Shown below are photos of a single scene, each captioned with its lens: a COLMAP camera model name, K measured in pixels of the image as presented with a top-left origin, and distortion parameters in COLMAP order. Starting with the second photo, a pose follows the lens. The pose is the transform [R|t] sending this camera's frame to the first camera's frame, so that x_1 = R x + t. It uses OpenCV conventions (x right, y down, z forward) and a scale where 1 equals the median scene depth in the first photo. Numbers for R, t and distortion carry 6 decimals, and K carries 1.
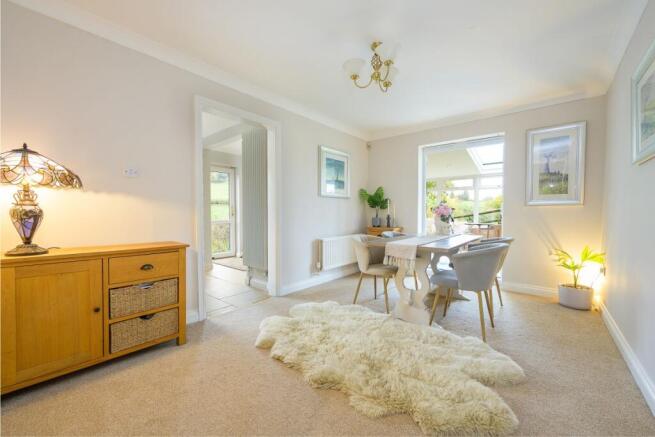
lens RADIAL K [[261.2, 0, 327.4], [0, 261.2, 220.3], [0, 0, 1]] dist [-0.002096, -0.000310]
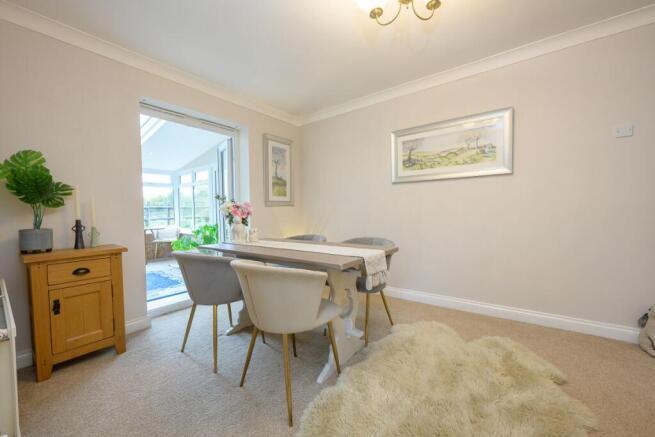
lens RADIAL K [[261.2, 0, 327.4], [0, 261.2, 220.3], [0, 0, 1]] dist [-0.002096, -0.000310]
pose [[-0.048171, -0.031931, 0.998329, -0.299021], [0.046412, 0.998338, 0.034171, -0.022494], [-0.997760, 0.047981, -0.046609, 0.814755]]
